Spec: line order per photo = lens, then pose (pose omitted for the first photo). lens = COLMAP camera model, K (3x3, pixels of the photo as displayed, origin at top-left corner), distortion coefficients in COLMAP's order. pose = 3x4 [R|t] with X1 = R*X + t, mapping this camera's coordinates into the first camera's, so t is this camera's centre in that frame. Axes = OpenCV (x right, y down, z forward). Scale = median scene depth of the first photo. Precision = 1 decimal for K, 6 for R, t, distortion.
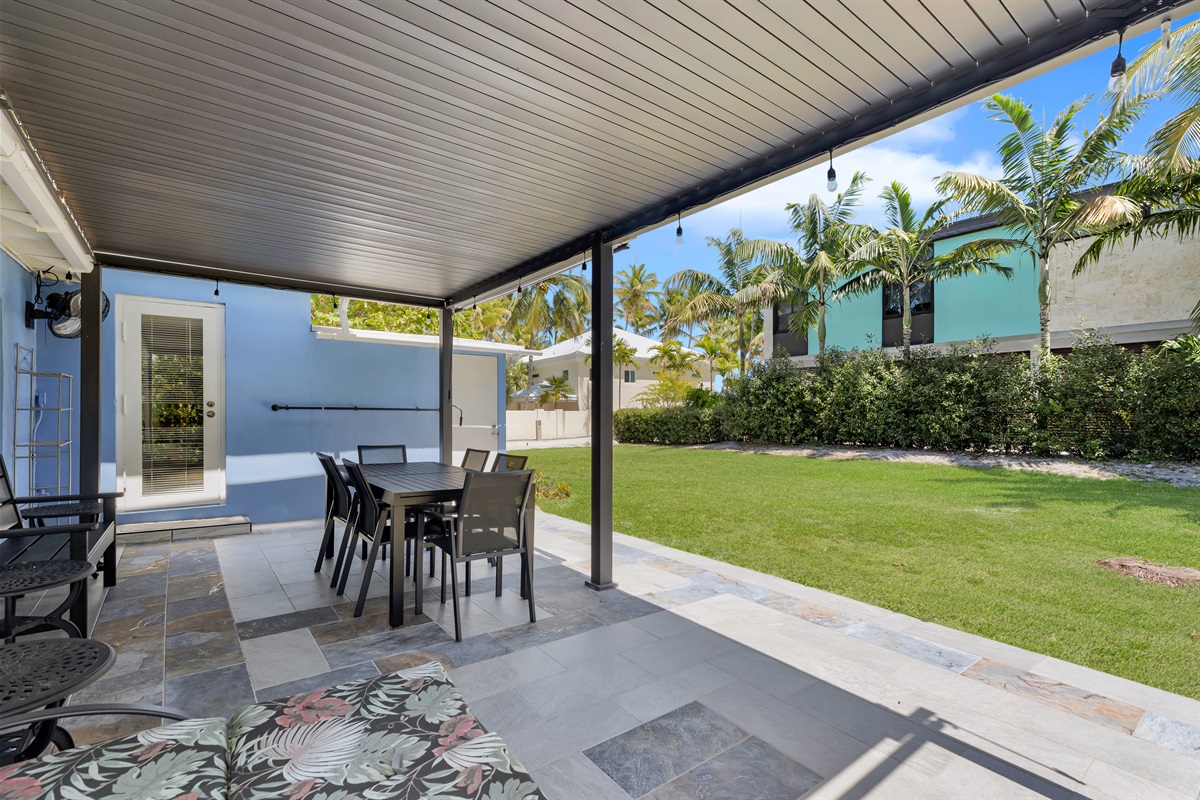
lens RADIAL K [[547.1, 0, 597.4], [0, 547.1, 415.9], [0, 0, 1]] dist [0.000949, 0.000007]
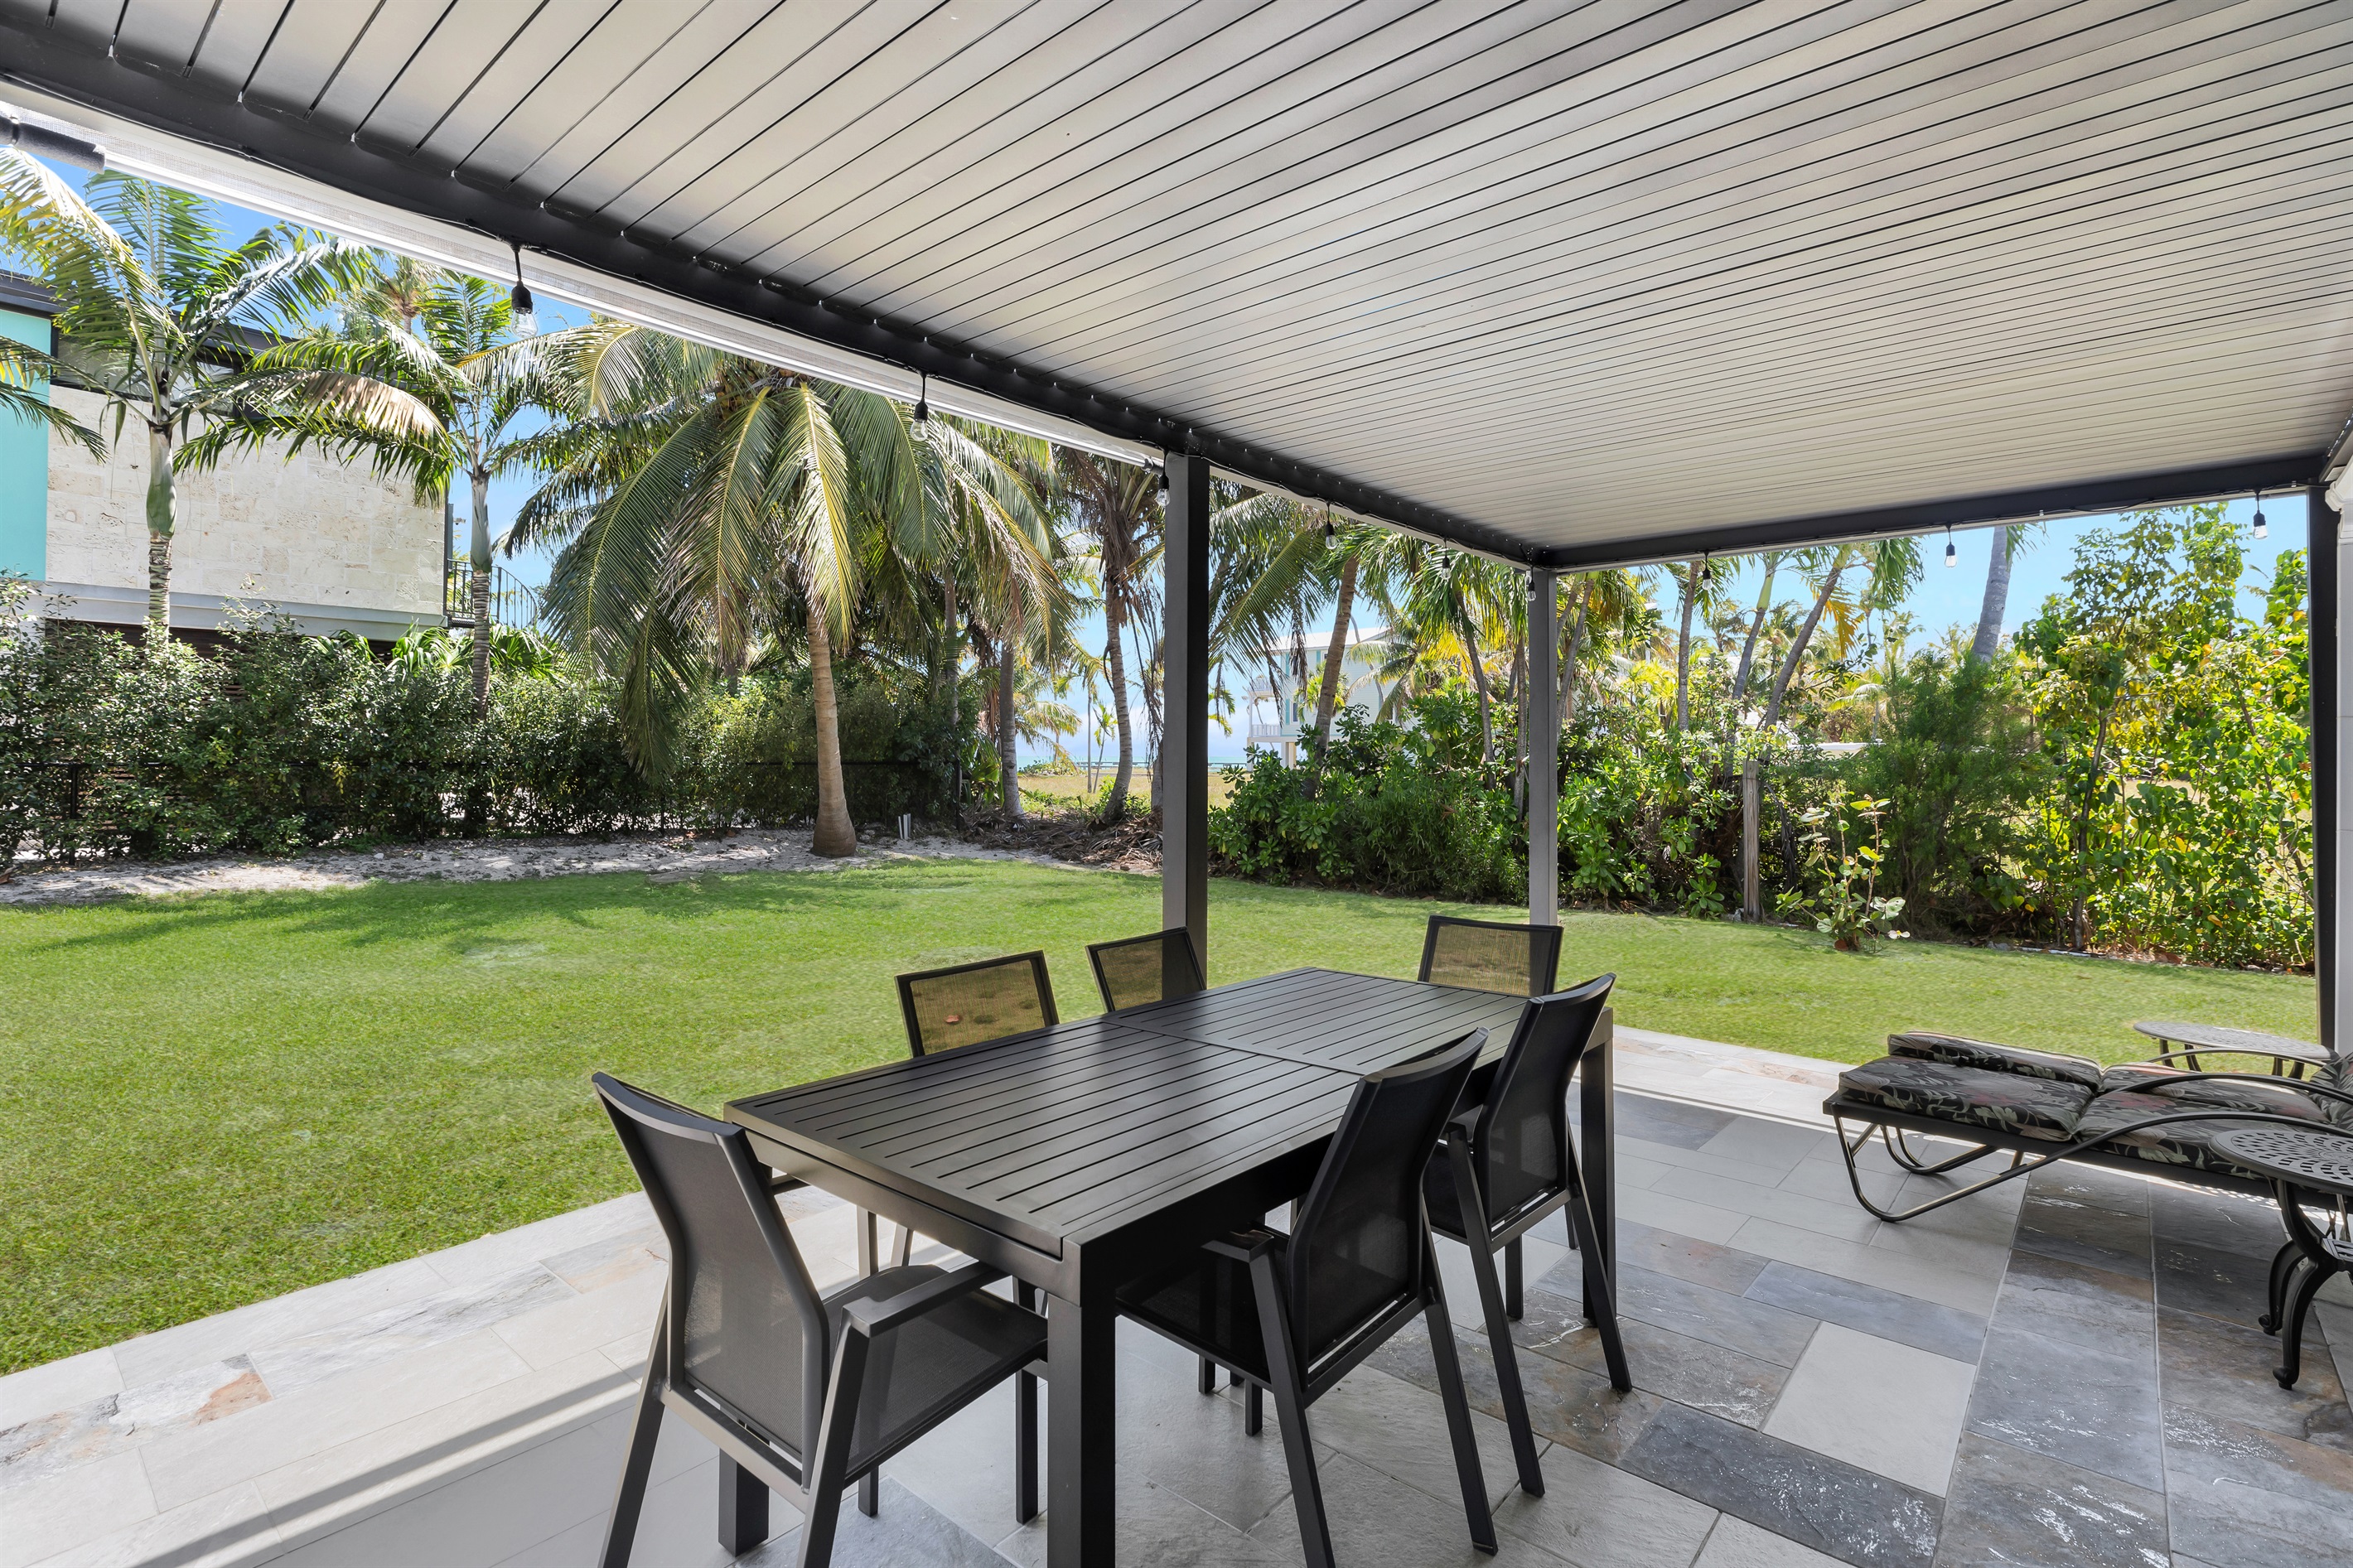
lens RADIAL K [[1083.4, 0, 1170.6], [0, 1083.4, 757.5], [0, 0, 1]] dist [-0.001959, -0.000260]
pose [[-0.217050, -0.001153, 0.976160, -0.268974], [-0.003684, 0.999993, 0.000362, -0.015114], [-0.976154, -0.003517, -0.217052, 0.360252]]
